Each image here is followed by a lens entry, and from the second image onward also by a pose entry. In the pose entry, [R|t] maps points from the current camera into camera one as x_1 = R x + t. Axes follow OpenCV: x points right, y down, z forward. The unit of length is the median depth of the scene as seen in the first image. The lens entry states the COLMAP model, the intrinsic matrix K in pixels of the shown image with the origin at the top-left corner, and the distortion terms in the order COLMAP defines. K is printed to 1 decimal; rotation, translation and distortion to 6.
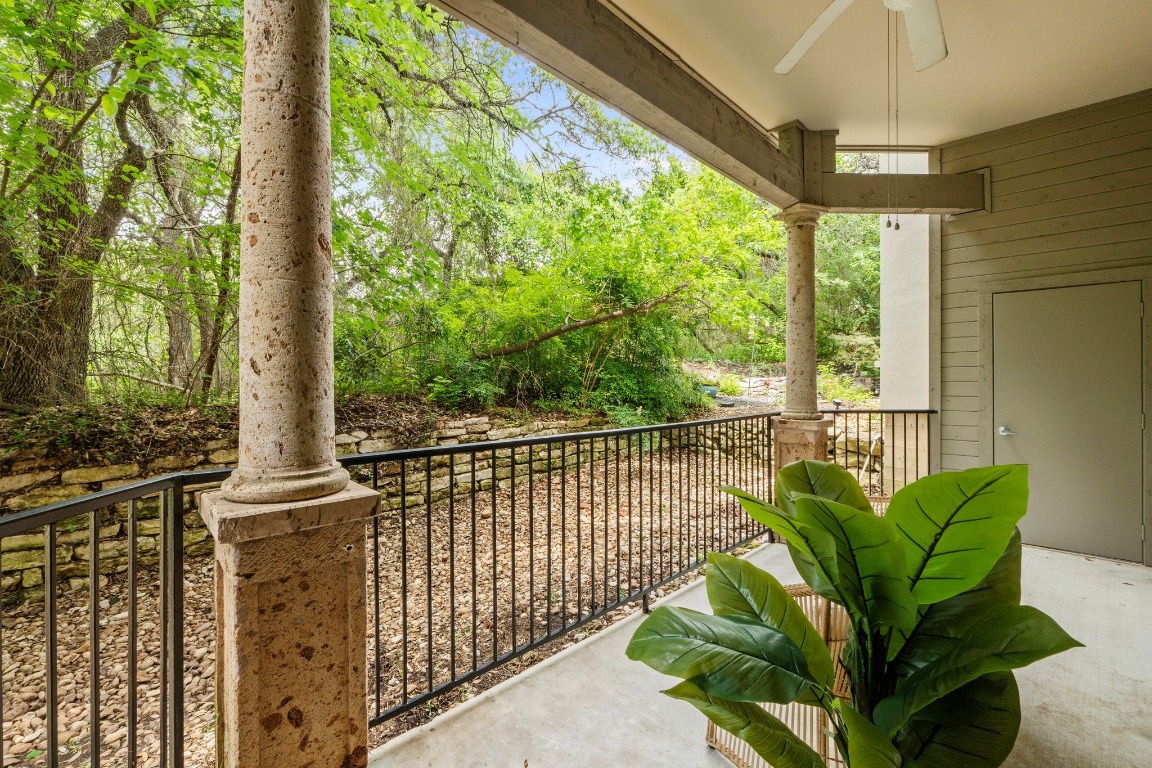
lens RADIAL K [[484.5, 0, 575.9], [0, 484.5, 376.7], [0, 0, 1]] dist [-0.001420, -0.000386]
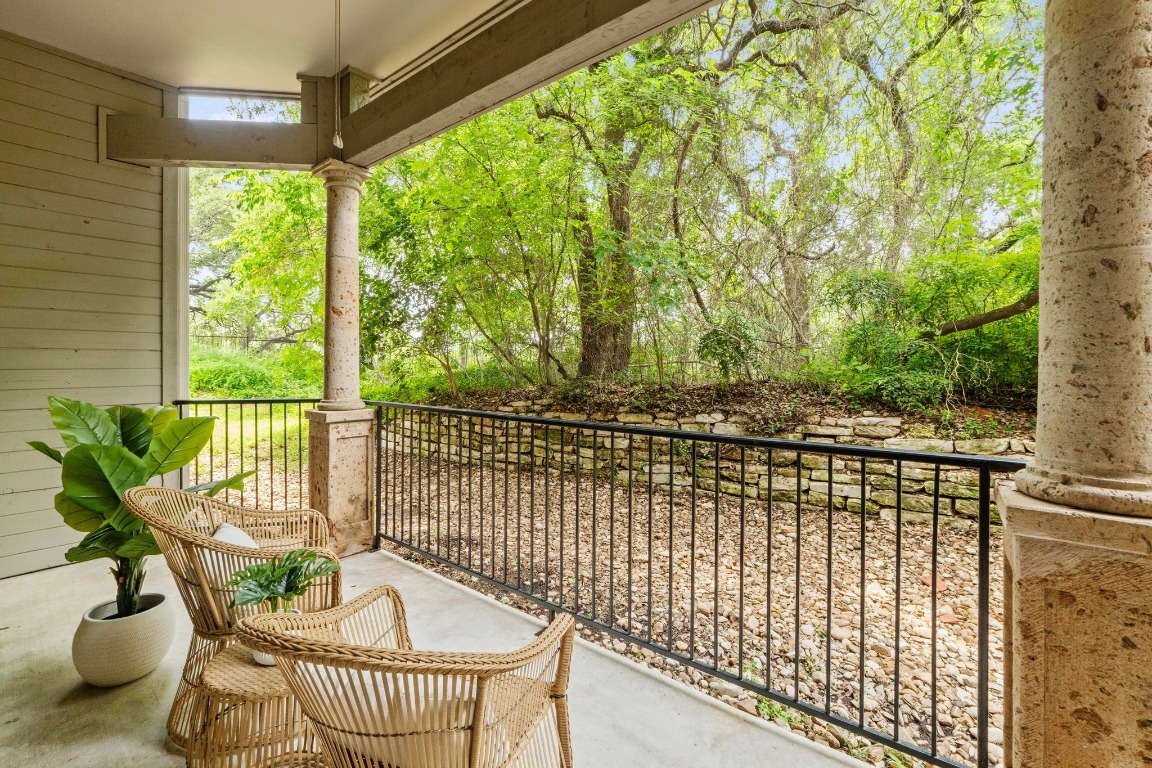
lens RADIAL K [[496.6, 0, 572.4], [0, 496.6, 366.5], [0, 0, 1]] dist [-0.003543, -0.000501]
pose [[0.125434, 0.005608, -0.992086, 0.574649], [0.002937, 0.999978, 0.006024, -0.000025], [0.992098, -0.003669, 0.125415, 0.508281]]
